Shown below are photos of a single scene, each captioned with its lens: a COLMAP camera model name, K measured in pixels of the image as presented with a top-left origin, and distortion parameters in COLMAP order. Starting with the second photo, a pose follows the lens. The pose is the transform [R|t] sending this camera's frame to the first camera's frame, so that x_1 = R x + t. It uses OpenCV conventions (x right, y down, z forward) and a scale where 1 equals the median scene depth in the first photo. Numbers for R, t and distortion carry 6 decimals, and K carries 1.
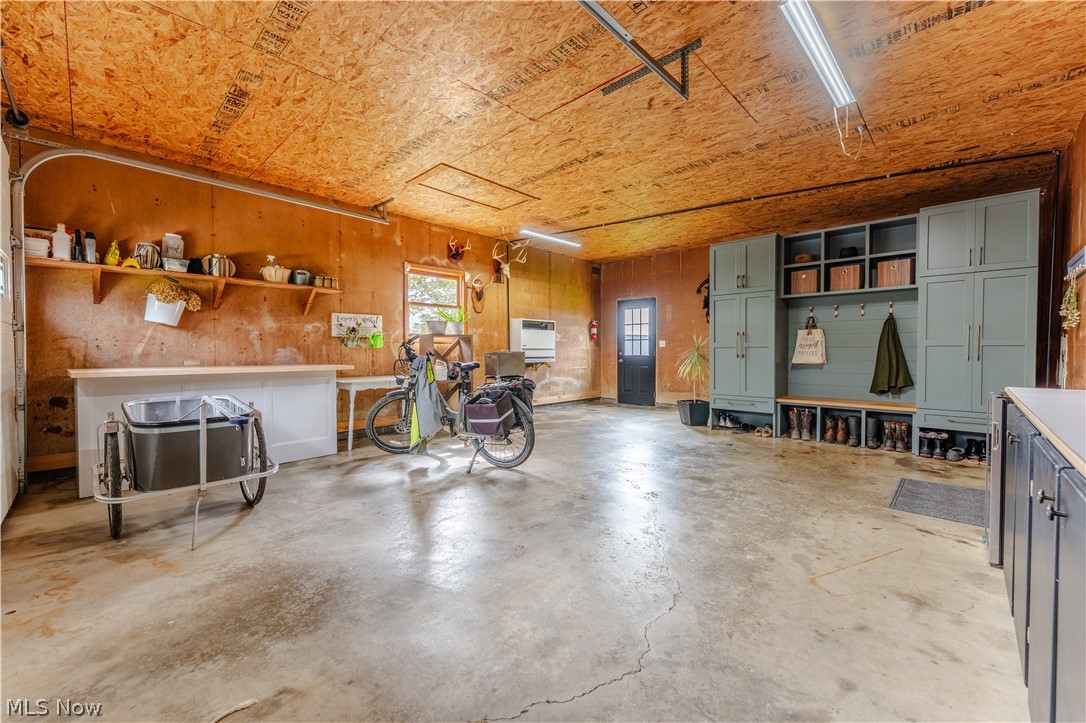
lens RADIAL K [[435.8, 0, 540.3], [0, 435.8, 358.8], [0, 0, 1]] dist [-0.000699, -0.000131]
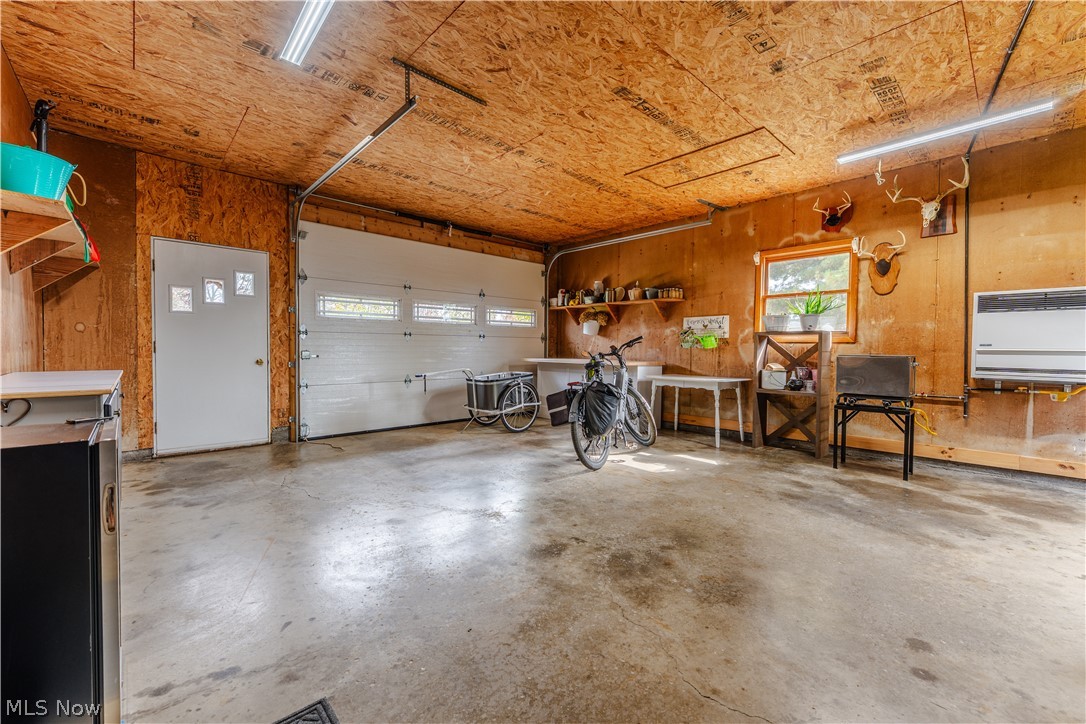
lens RADIAL K [[435.8, 0, 540.3], [0, 435.8, 359.3], [0, 0, 1]] dist [-0.000699, -0.000131]
pose [[-0.051781, 0.025079, -0.998344, 0.721452], [-0.028250, 0.999248, 0.026567, -0.017602], [0.998259, 0.029578, -0.051034, 0.726076]]
